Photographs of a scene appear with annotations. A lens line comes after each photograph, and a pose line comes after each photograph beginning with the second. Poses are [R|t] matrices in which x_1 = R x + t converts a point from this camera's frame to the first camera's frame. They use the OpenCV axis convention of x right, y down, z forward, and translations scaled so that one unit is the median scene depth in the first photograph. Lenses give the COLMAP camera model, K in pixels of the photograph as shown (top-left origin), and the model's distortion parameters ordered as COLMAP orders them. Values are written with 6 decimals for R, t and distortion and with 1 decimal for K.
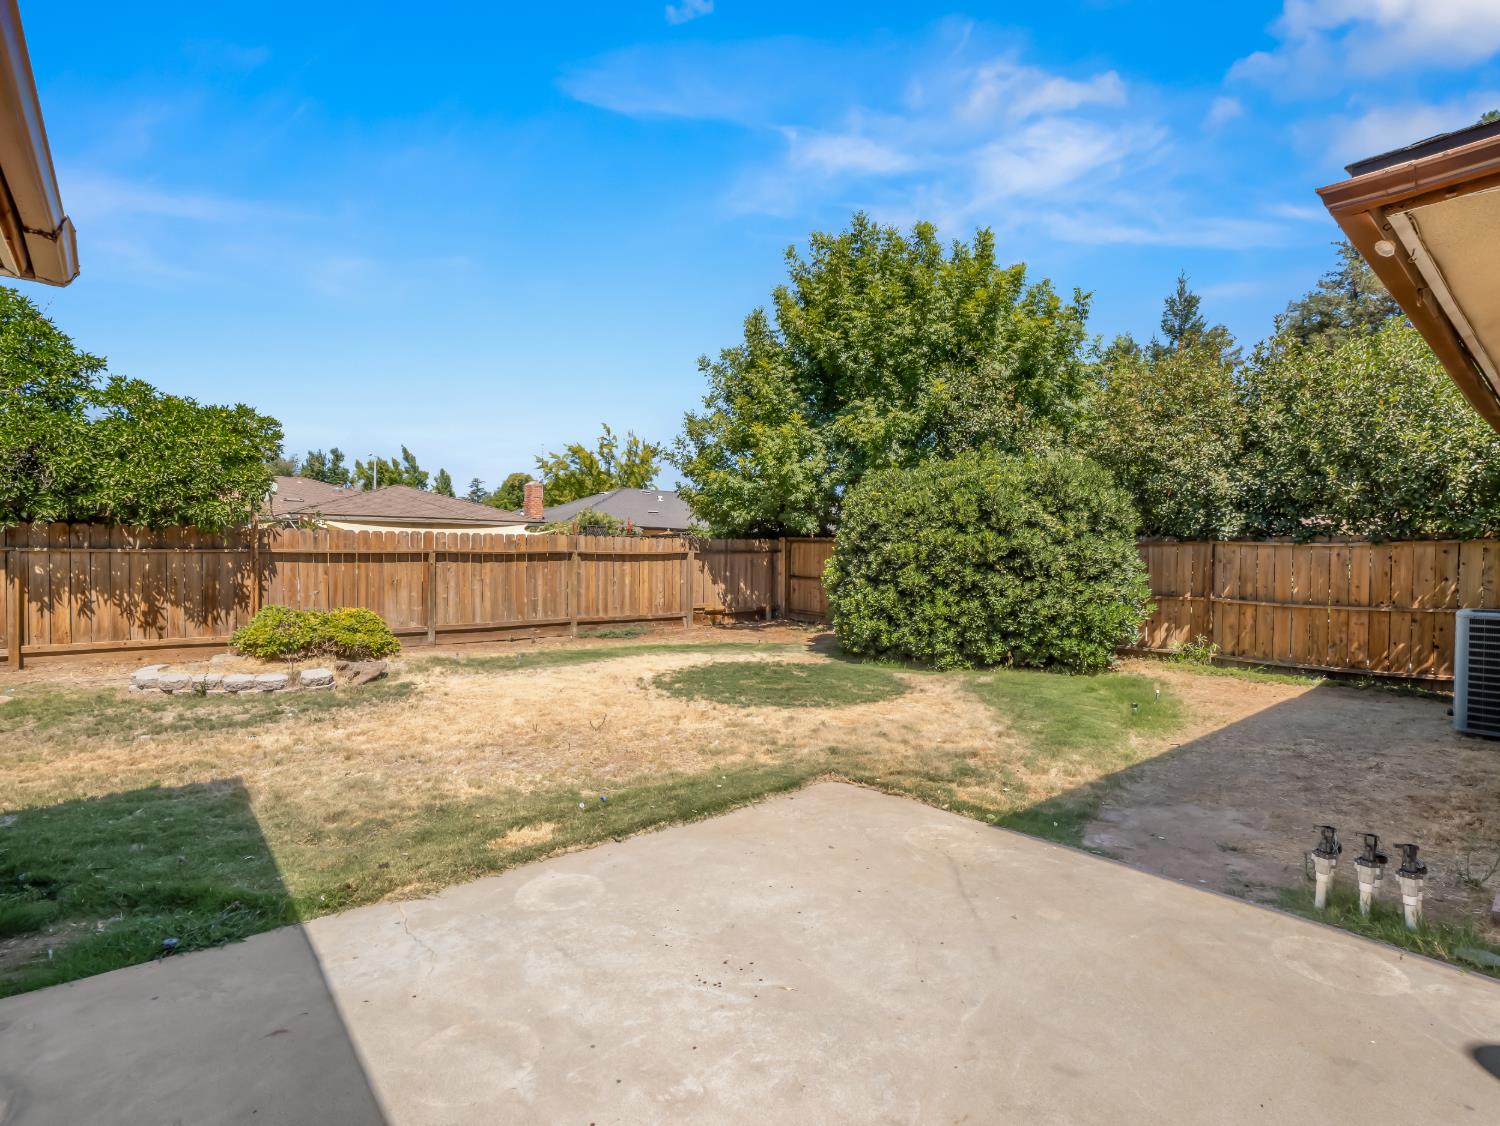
lens RADIAL K [[724.8, 0, 746.8], [0, 724.8, 561.5], [0, 0, 1]] dist [-0.007889, -0.007602]
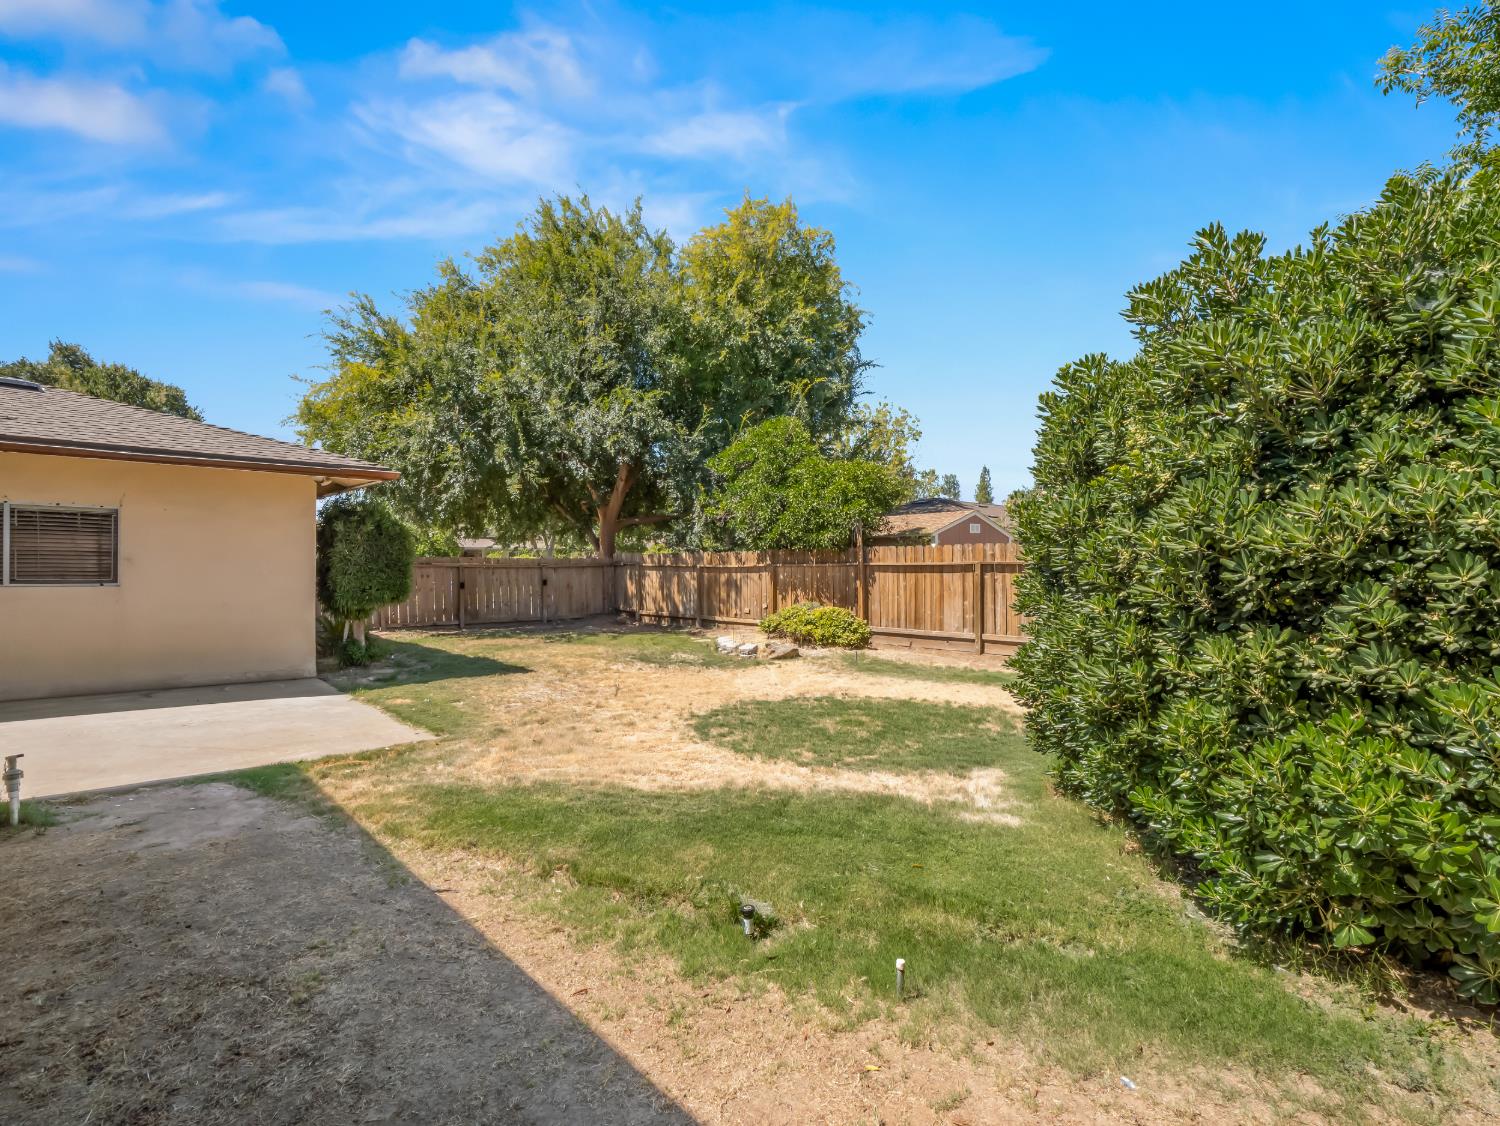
lens RADIAL K [[724.8, 0, 748.9], [0, 724.8, 565.8], [0, 0, 1]] dist [-0.007889, -0.007602]
pose [[0.062718, -0.014712, -0.997923, 0.591762], [-0.010980, 0.999821, -0.015430, 0.010263], [0.997971, 0.011925, 0.062545, 0.612736]]
